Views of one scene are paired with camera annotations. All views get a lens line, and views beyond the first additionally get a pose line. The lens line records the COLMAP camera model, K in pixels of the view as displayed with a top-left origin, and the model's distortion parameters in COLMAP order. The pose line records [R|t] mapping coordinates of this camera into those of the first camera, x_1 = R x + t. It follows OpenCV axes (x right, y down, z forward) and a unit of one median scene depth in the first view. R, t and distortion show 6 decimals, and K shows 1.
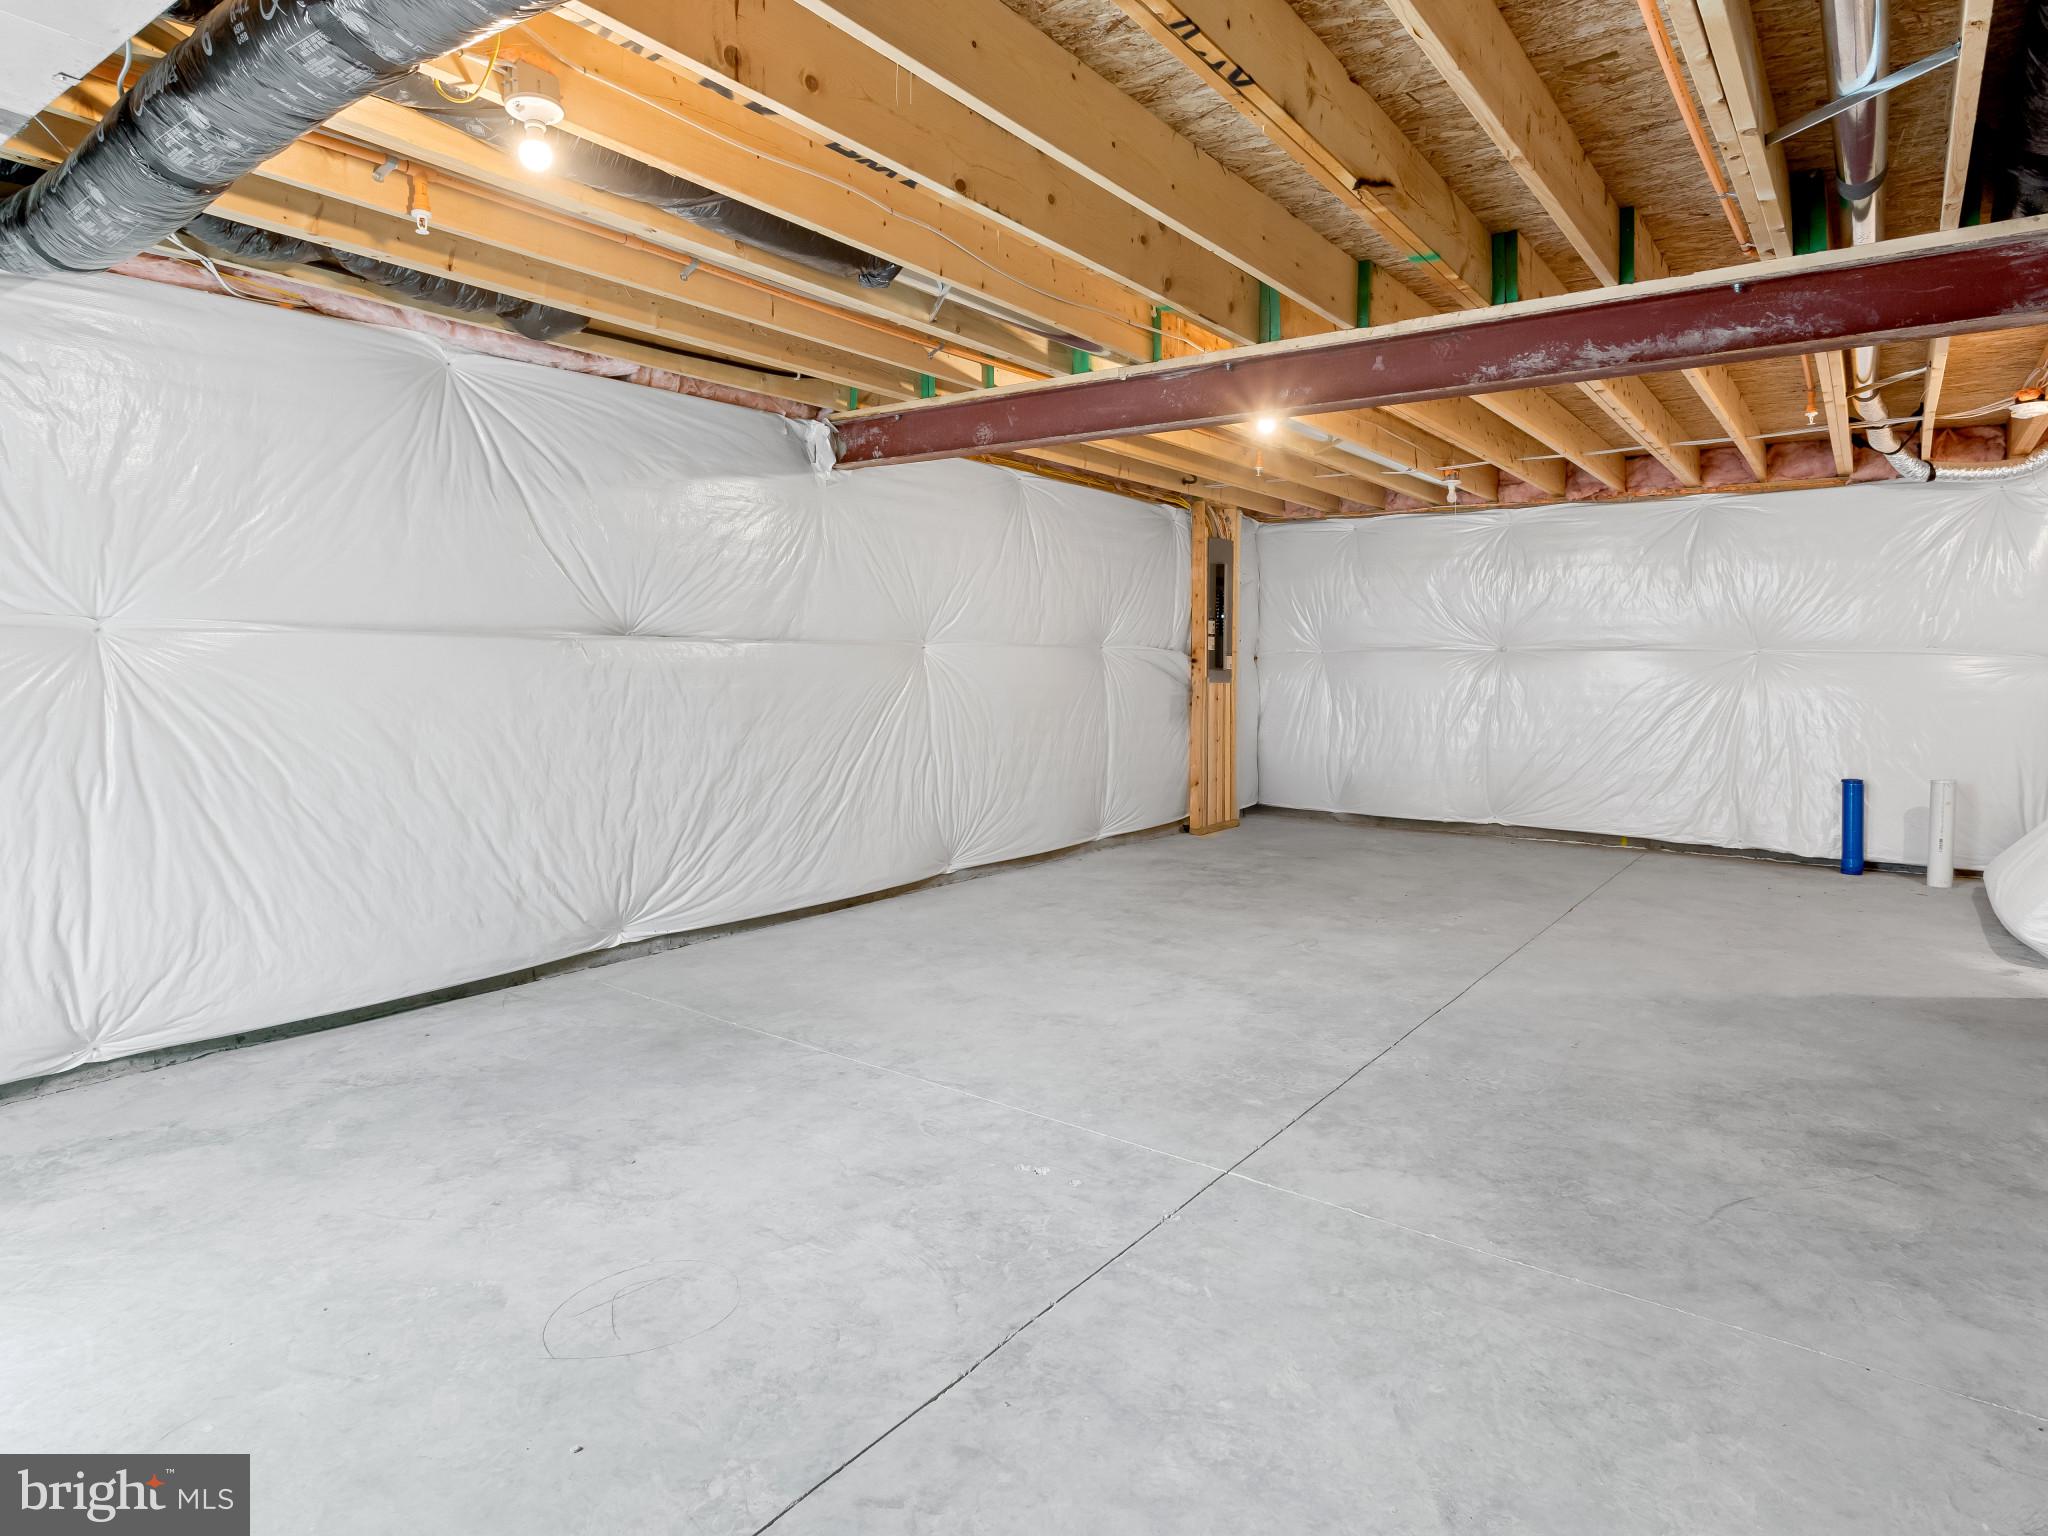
lens RADIAL K [[1180.4, 0, 1032.6], [0, 1180.4, 724.6], [0, 0, 1]] dist [-0.000817, 0.001968]
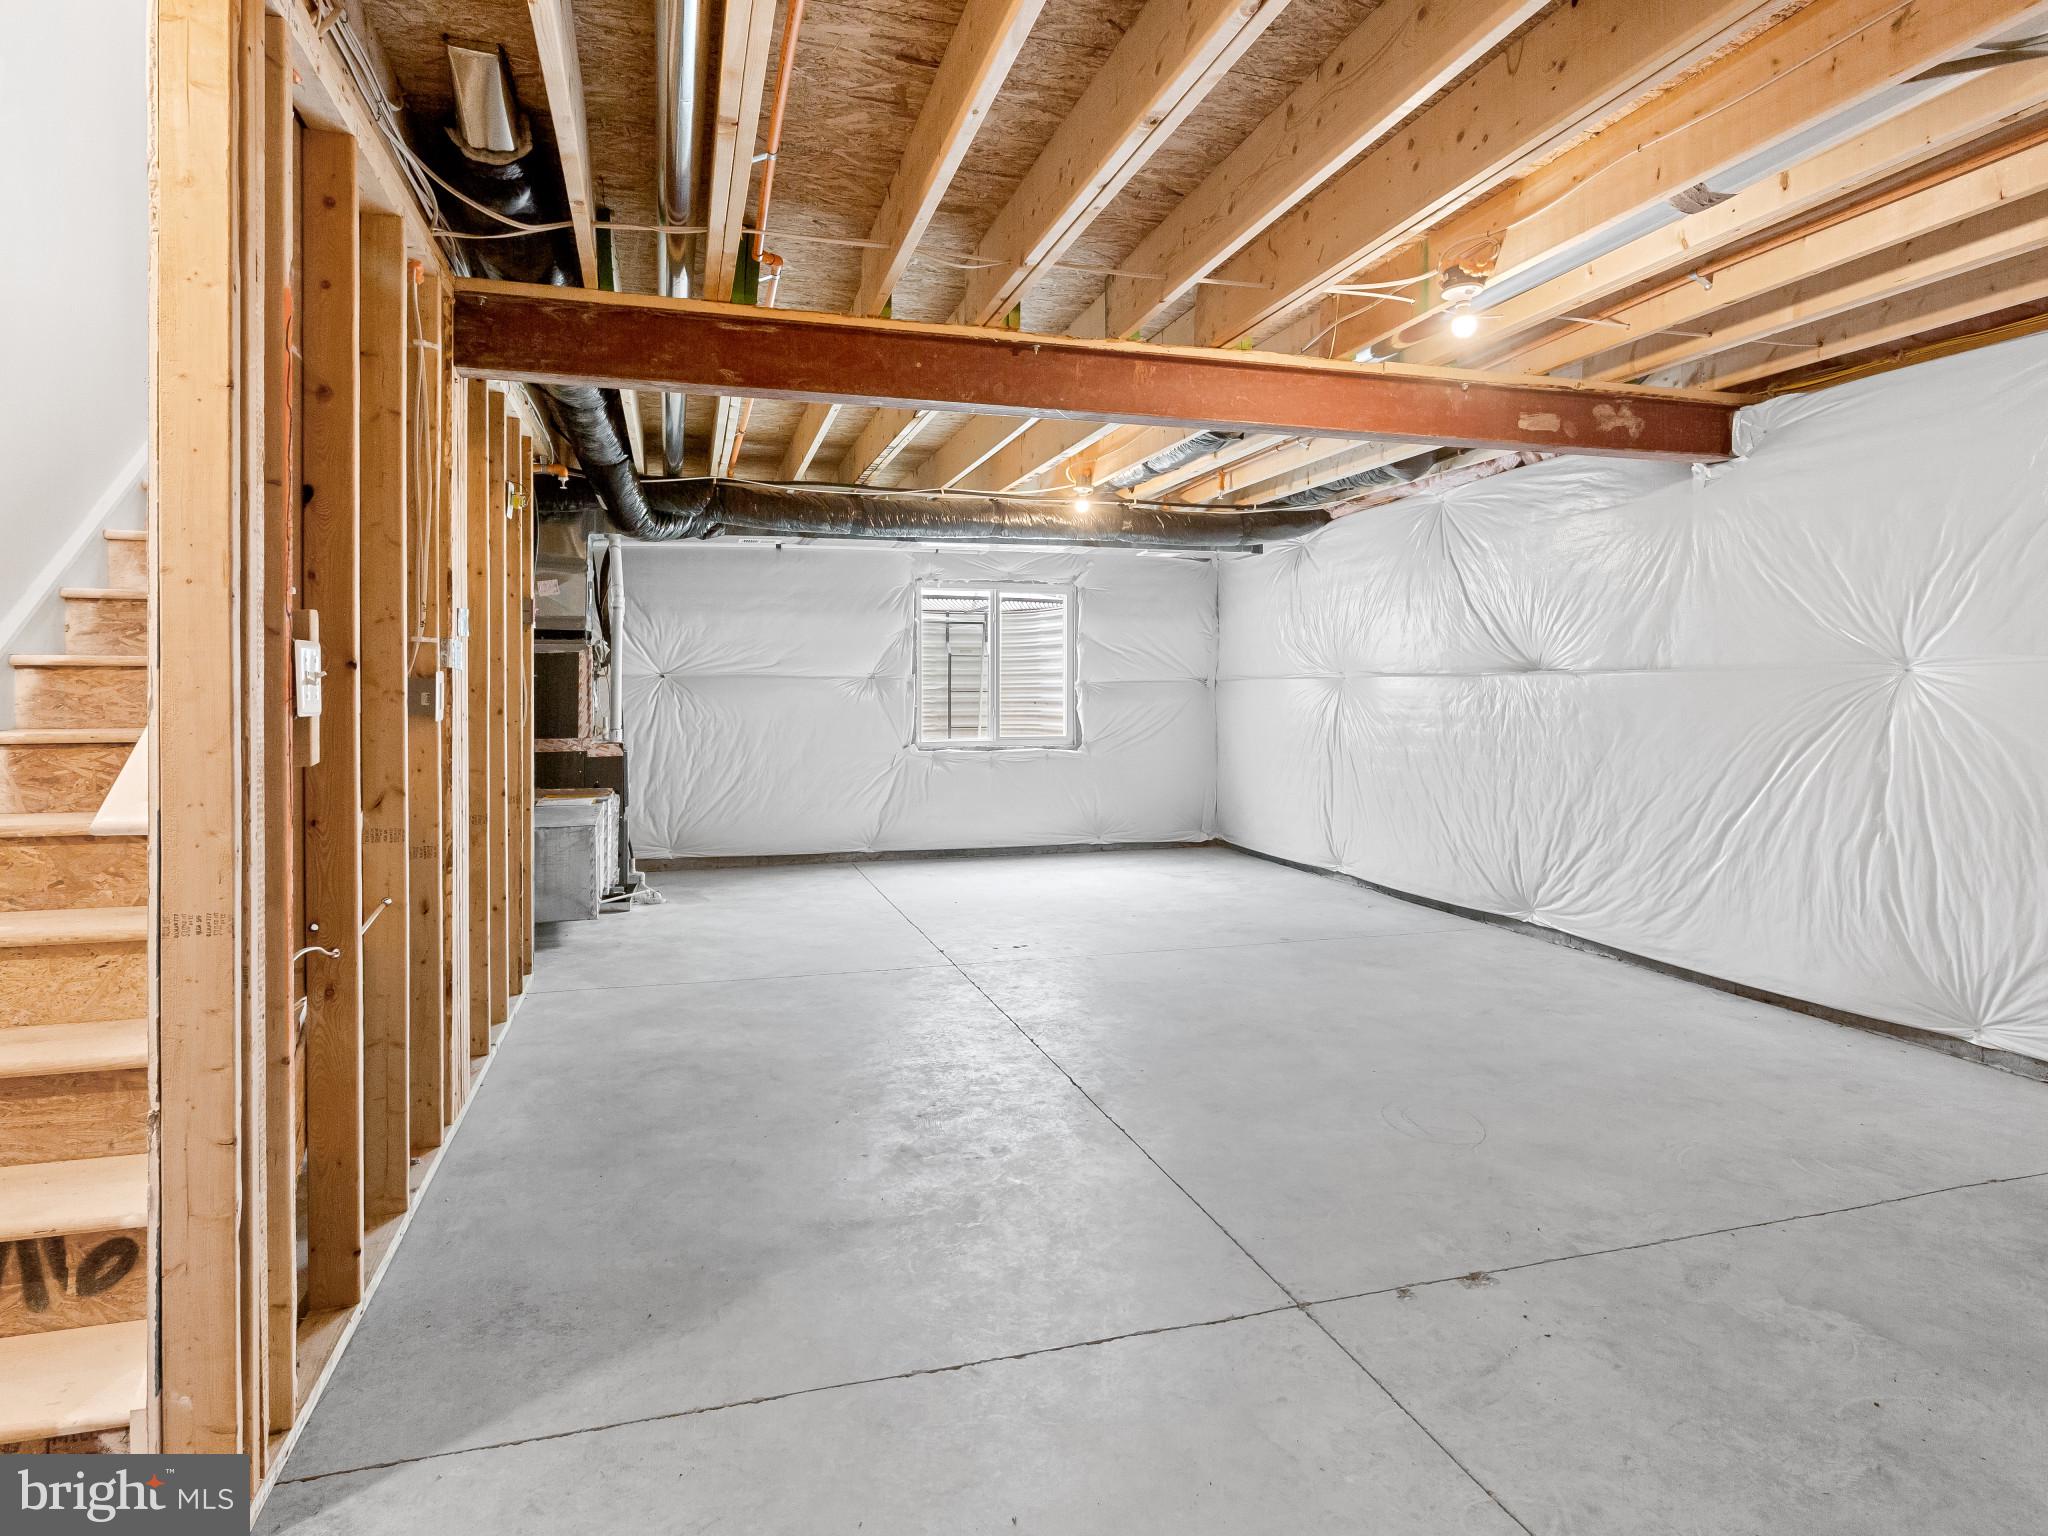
lens RADIAL K [[1180.4, 0, 1032.6], [0, 1180.4, 724.6], [0, 0, 1]] dist [-0.000817, 0.001968]
pose [[-0.593481, 0.035312, -0.804073, 0.875268], [-0.028587, 0.997482, 0.064905, -0.077721], [0.804340, 0.061506, -0.590977, 1.211496]]
